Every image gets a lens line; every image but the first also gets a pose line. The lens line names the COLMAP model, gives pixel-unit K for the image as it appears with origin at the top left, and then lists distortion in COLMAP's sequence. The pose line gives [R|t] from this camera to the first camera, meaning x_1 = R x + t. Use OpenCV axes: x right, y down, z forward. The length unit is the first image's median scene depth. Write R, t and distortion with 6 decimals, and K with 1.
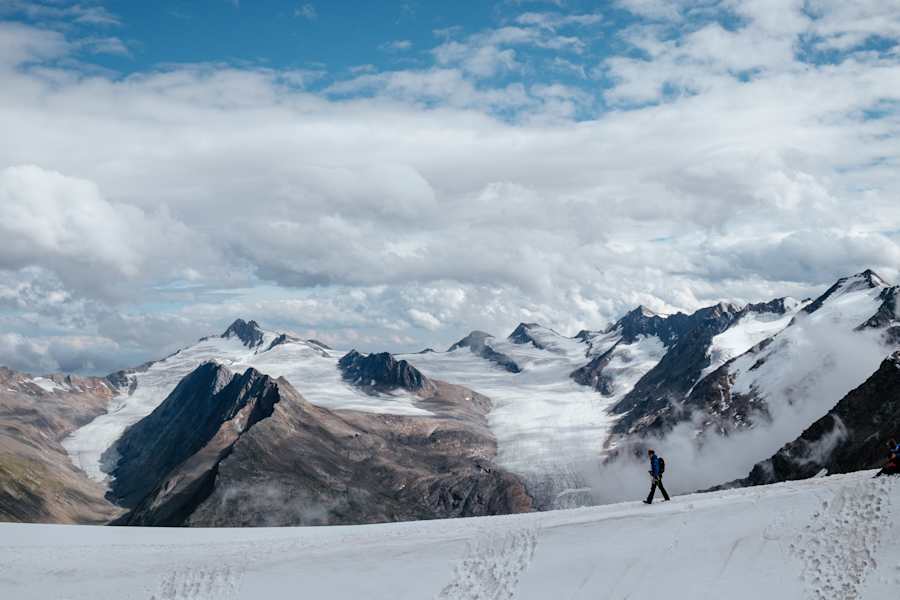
lens RADIAL K [[1047.0, 0, 450.0], [0, 1047.0, 300.0], [0, 0, 1]] dist [-0.023381, -0.004938]
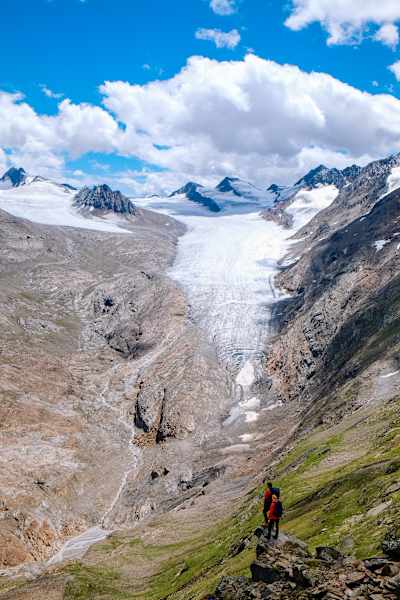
lens RADIAL K [[698.0, 0, 200.0], [0, 698.0, 300.0], [0, 0, 1]] dist [-0.023381, -0.004938]
pose [[0.998495, 0.050189, 0.022127, 0.068075], [-0.053207, 0.984270, 0.168470, 0.076733], [-0.013324, -0.169393, 0.985458, 0.383596]]
